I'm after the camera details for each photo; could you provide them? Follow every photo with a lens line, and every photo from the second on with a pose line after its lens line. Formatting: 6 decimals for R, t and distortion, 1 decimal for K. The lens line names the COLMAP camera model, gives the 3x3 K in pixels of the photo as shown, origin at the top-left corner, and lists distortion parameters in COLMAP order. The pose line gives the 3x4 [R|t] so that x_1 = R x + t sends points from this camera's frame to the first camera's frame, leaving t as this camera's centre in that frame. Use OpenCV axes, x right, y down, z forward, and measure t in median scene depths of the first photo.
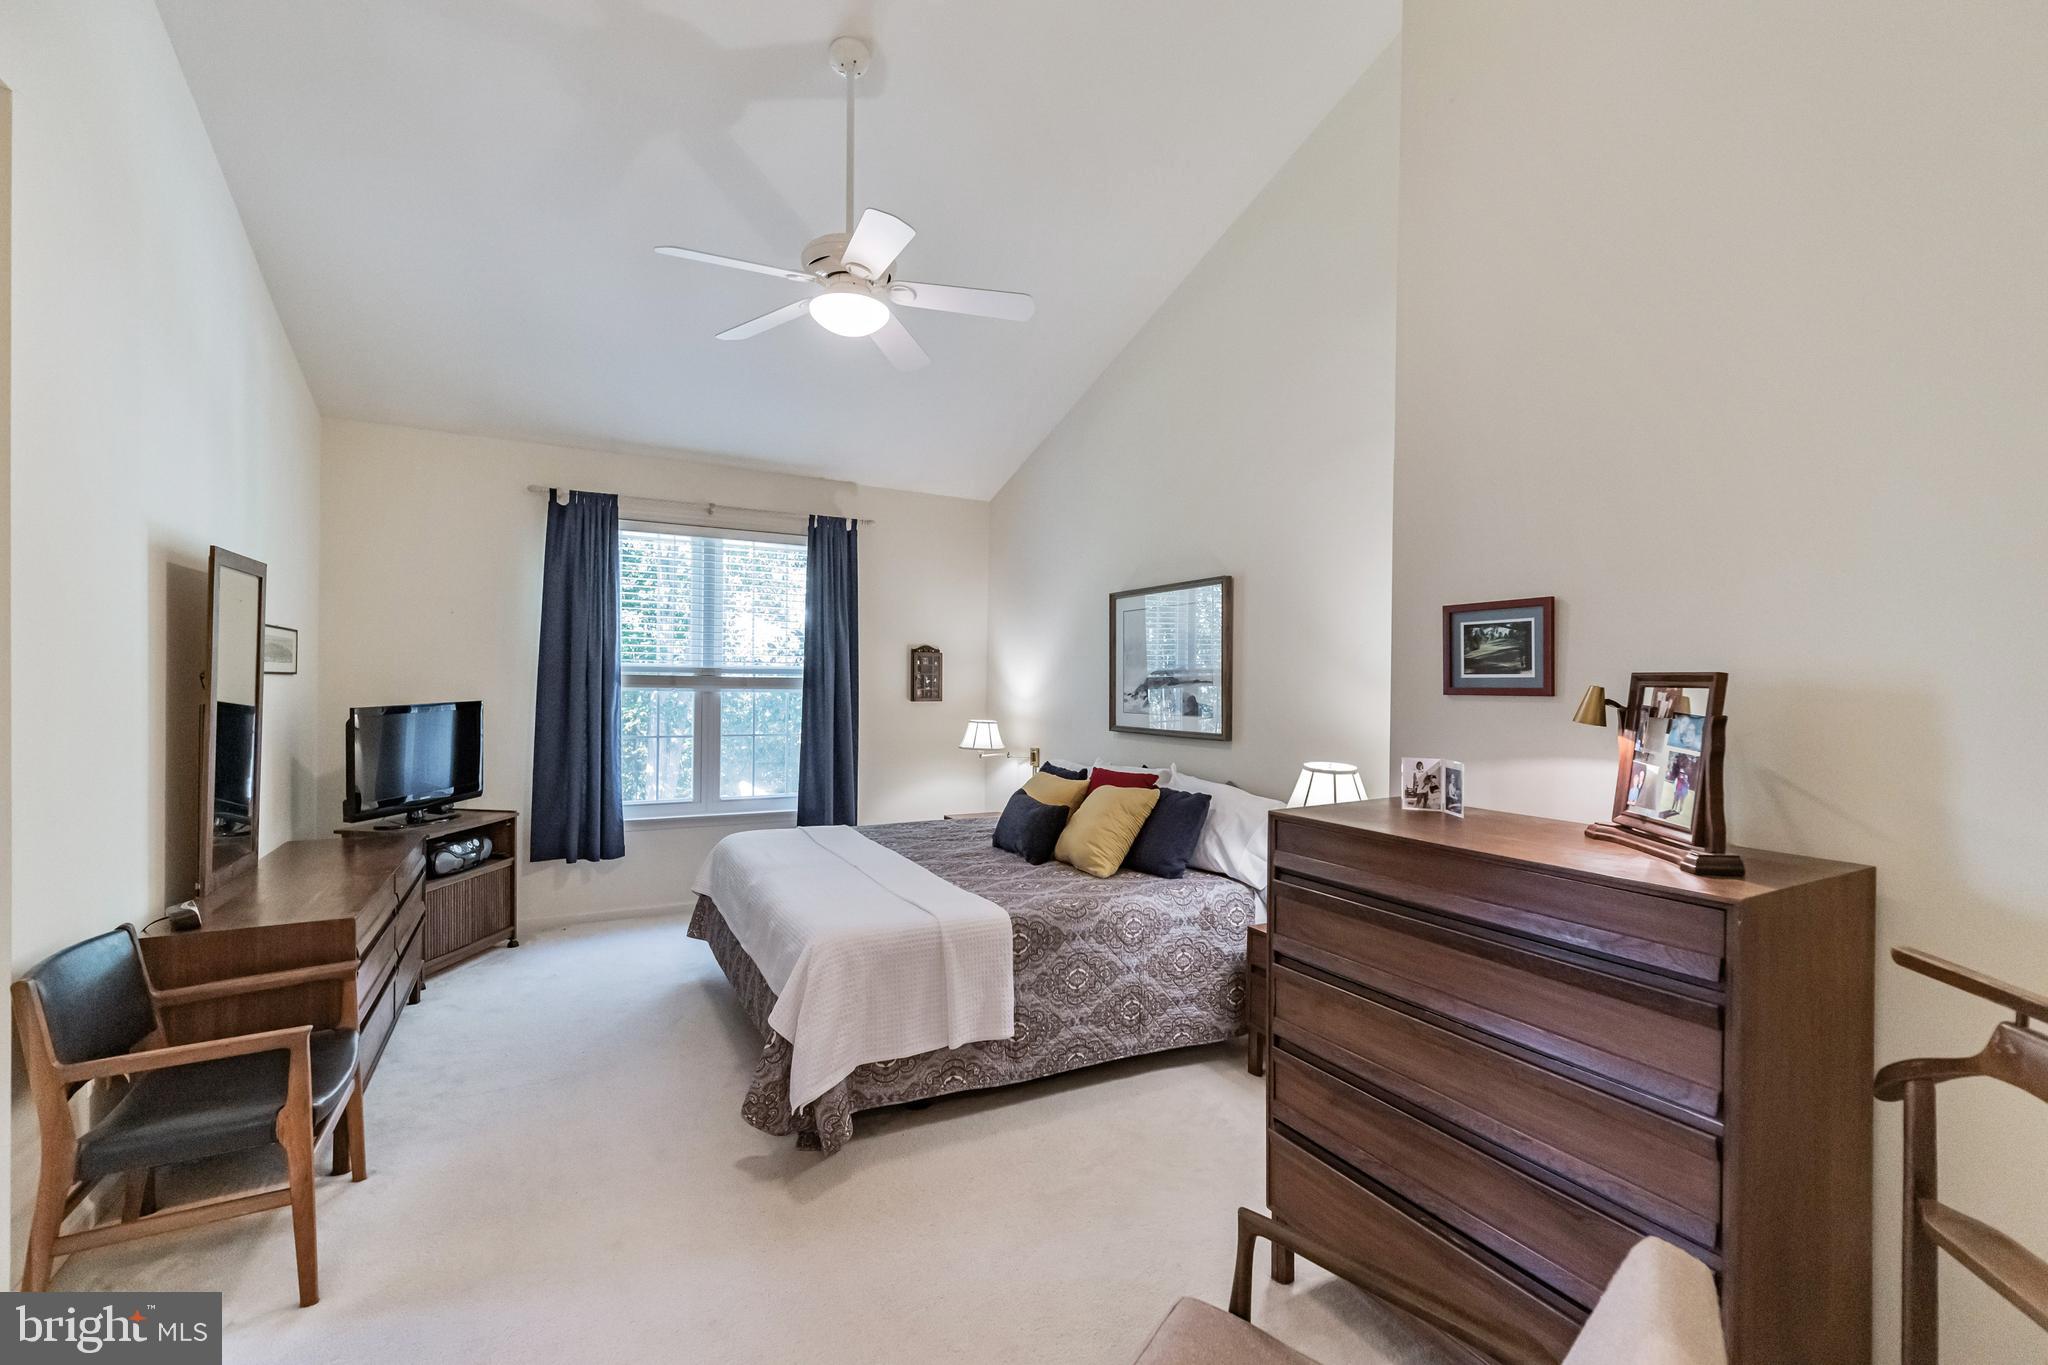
lens RADIAL K [[893.0, 0, 1029.7], [0, 893.0, 674.3], [0, 0, 1]] dist [0.007930, -0.000512]
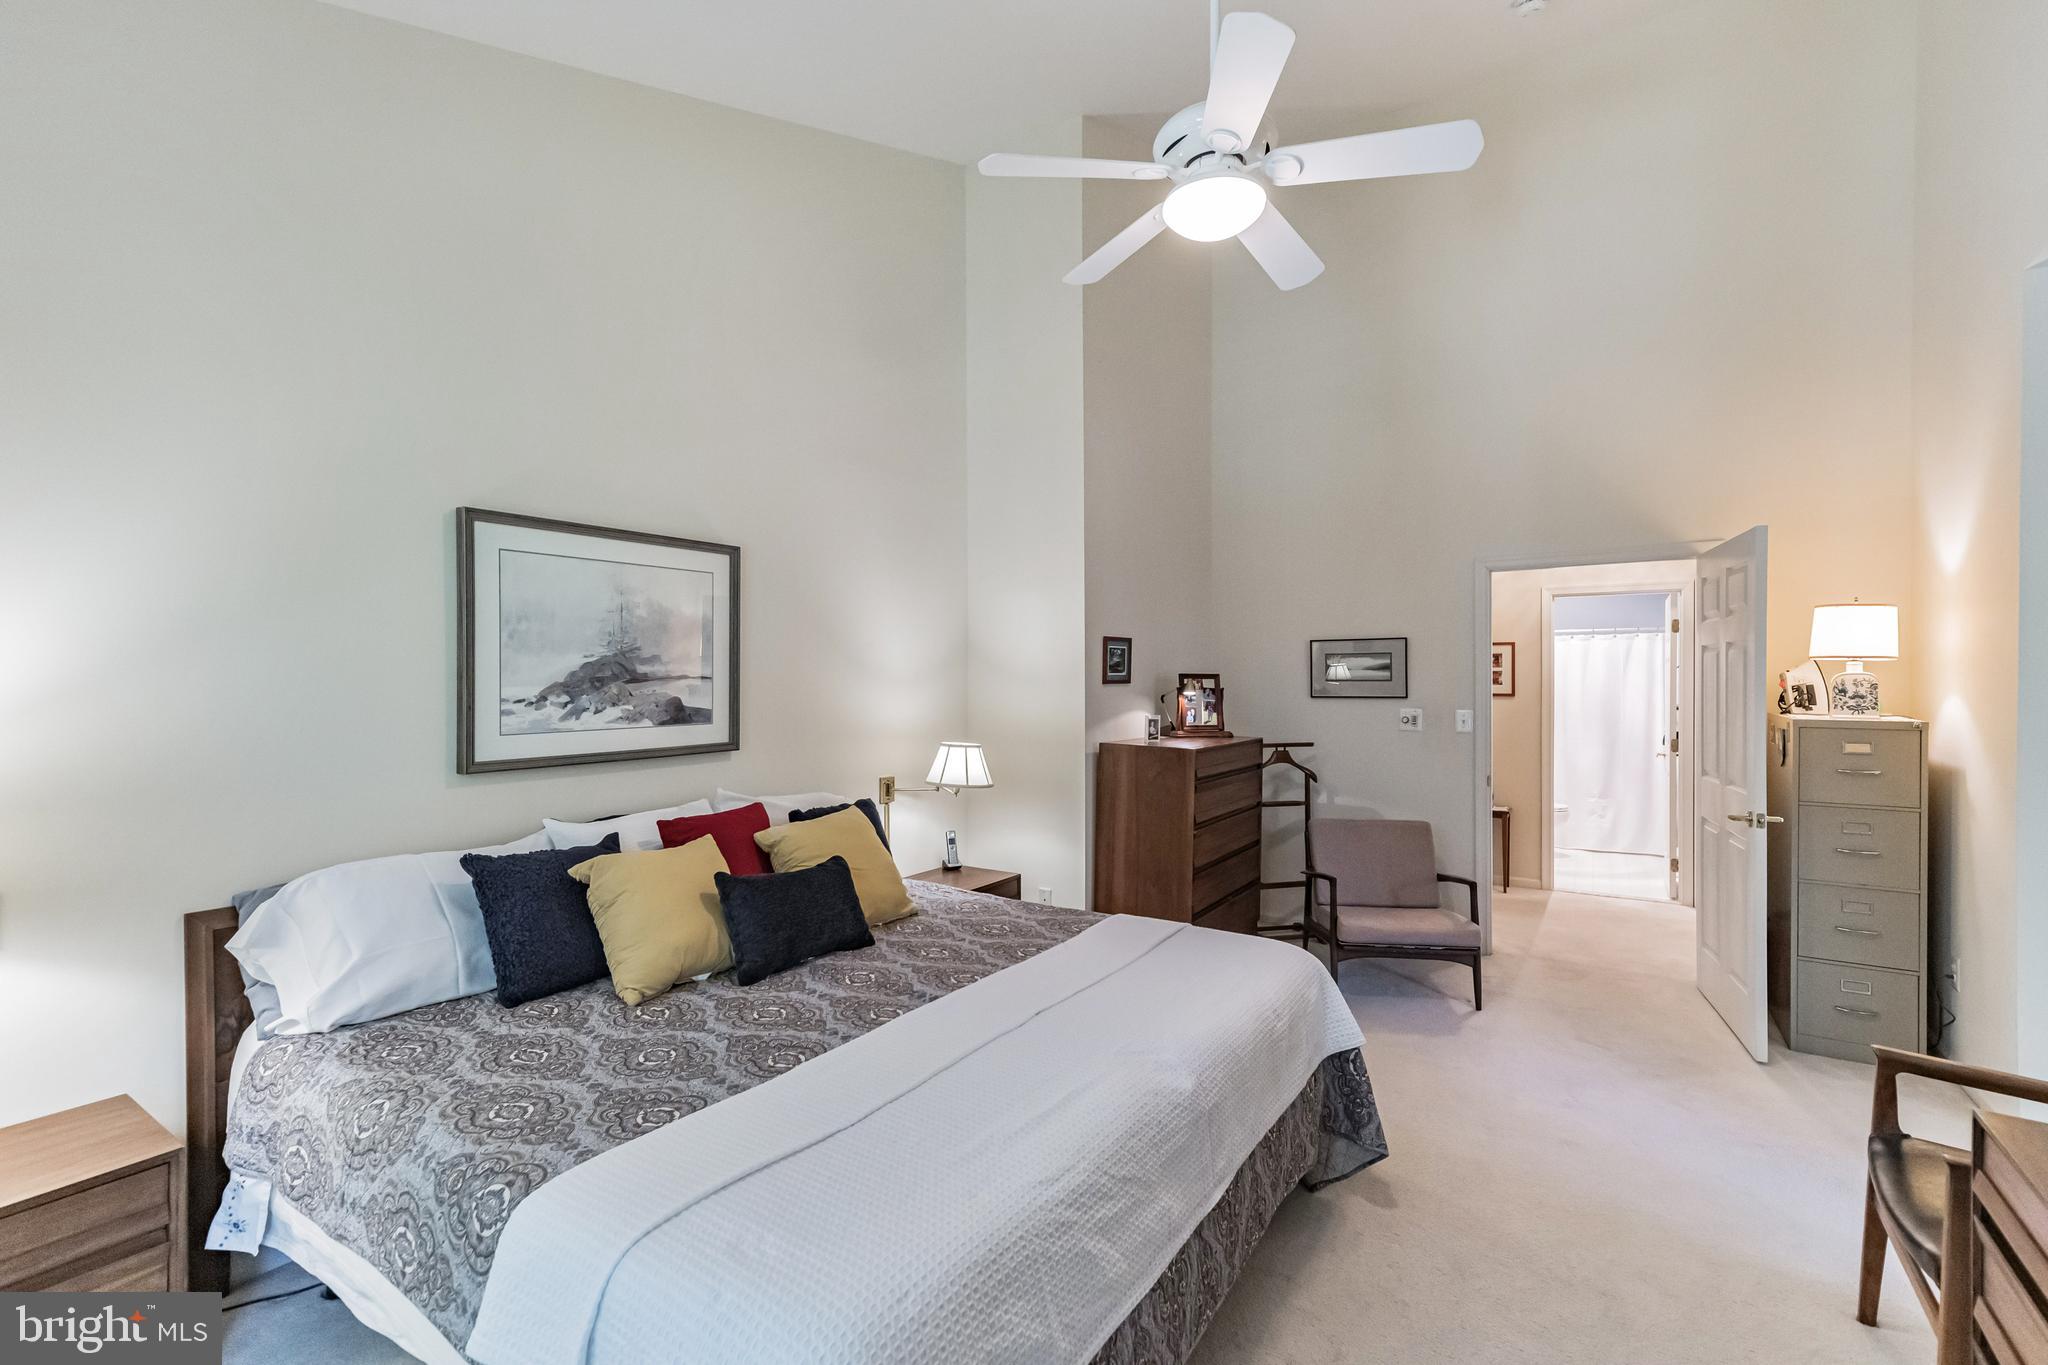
lens RADIAL K [[893.0, 0, 1017.9], [0, 893.0, 675.1], [0, 0, 1]] dist [0.007930, -0.000512]
pose [[-0.477006, -0.008324, 0.878861, -0.610454], [-0.012472, 0.999919, 0.002701, 0.001097], [-0.878812, -0.009673, -0.477071, 1.148462]]
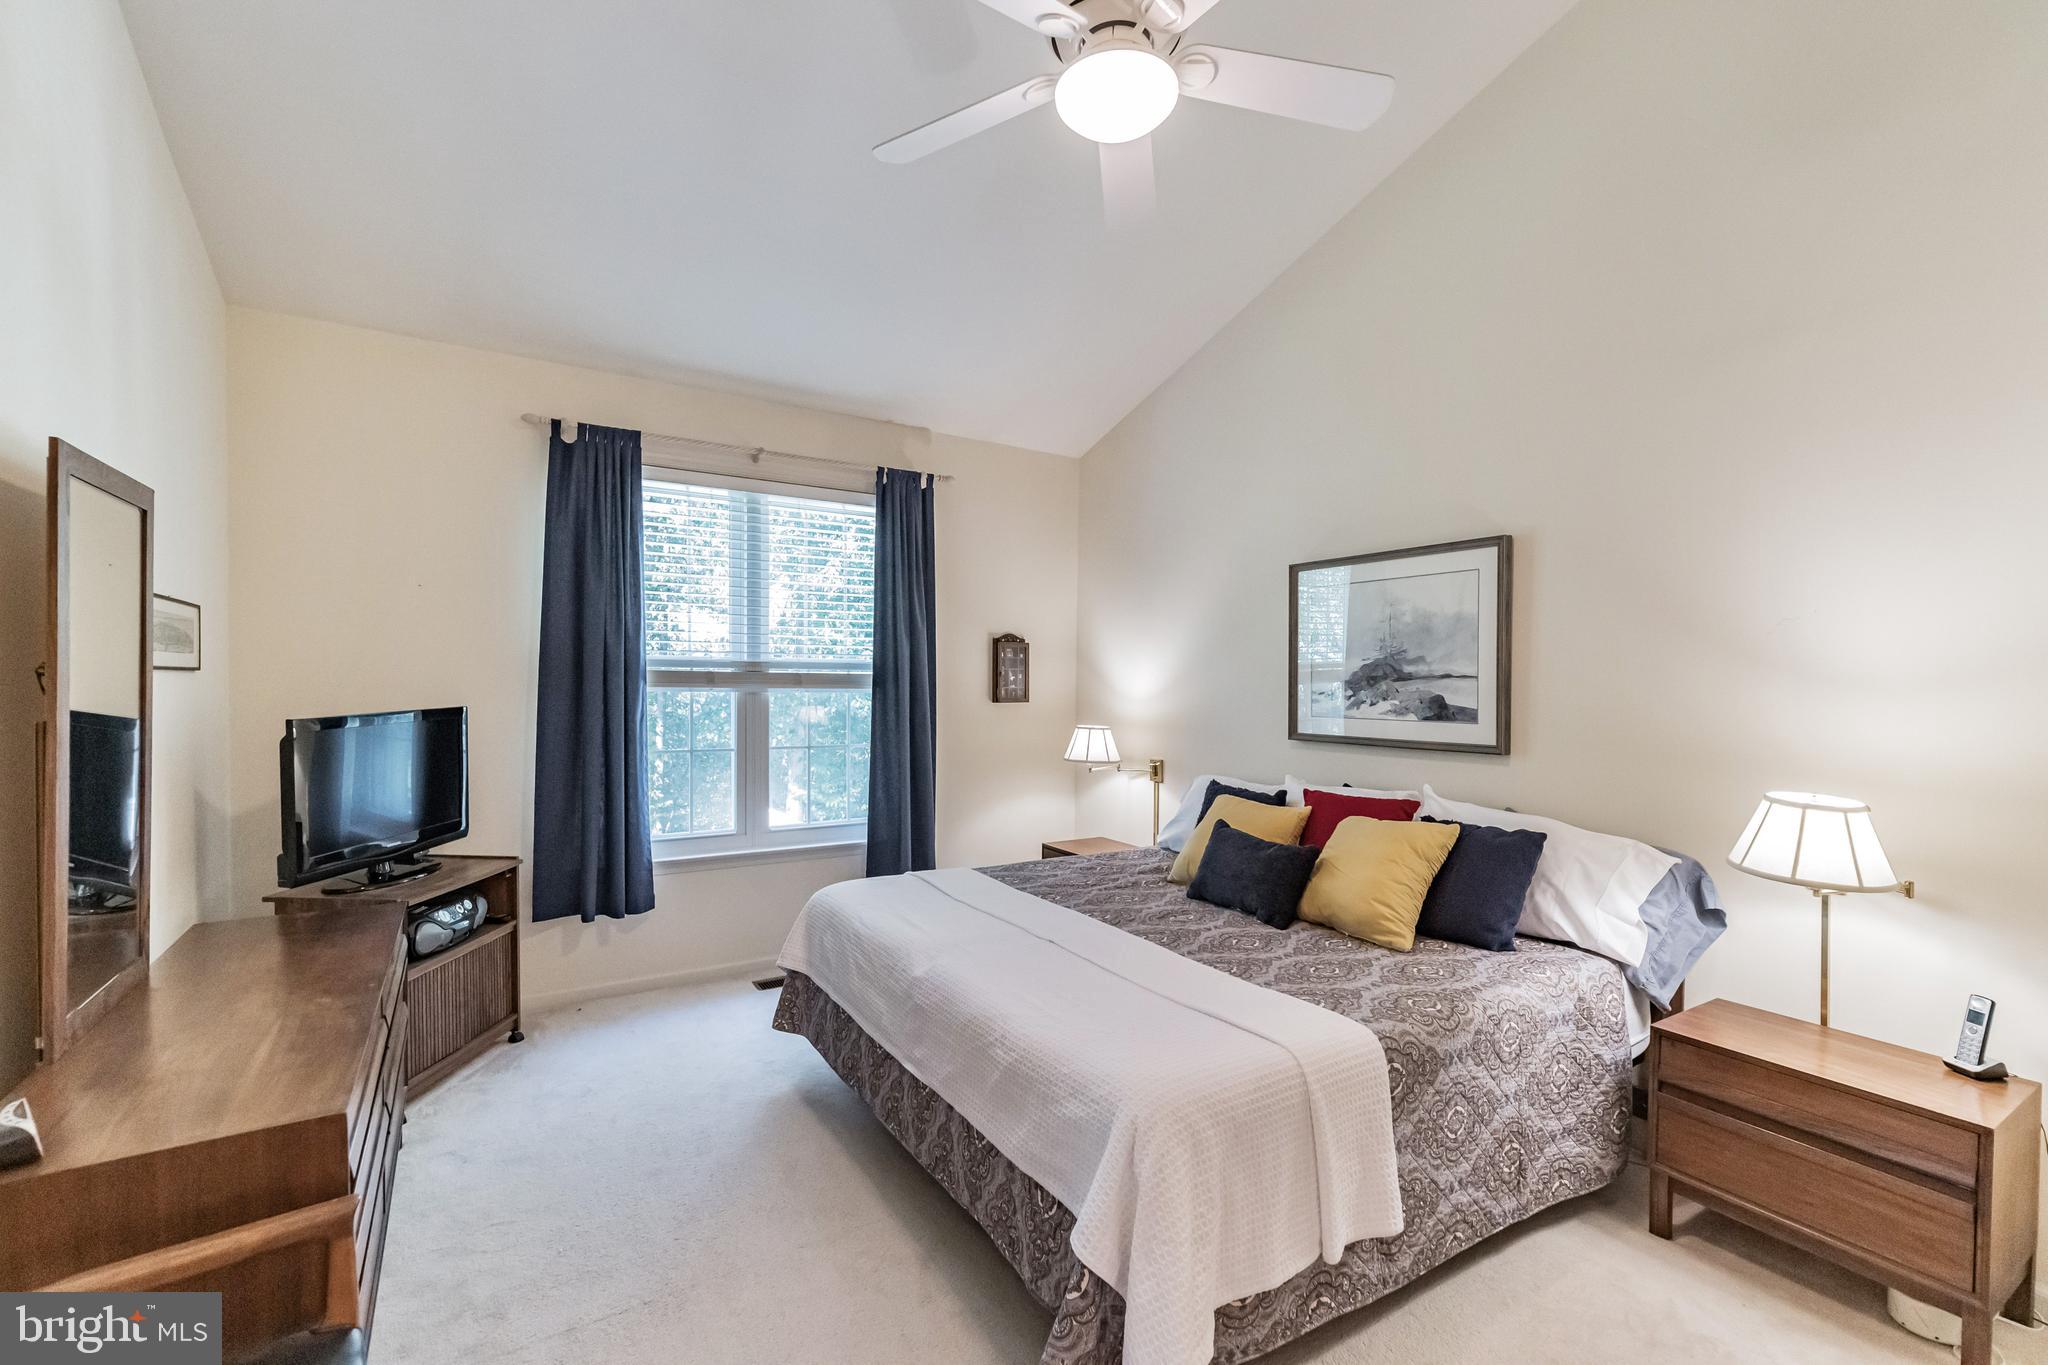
lens RADIAL K [[893.0, 0, 1015.1], [0, 893.0, 687.9], [0, 0, 1]] dist [0.007930, -0.000512]
pose [[0.997816, -0.004888, 0.065879, -0.239280], [0.003647, 0.999814, 0.018947, 0.002356], [-0.065959, -0.018666, 0.997648, 0.272269]]
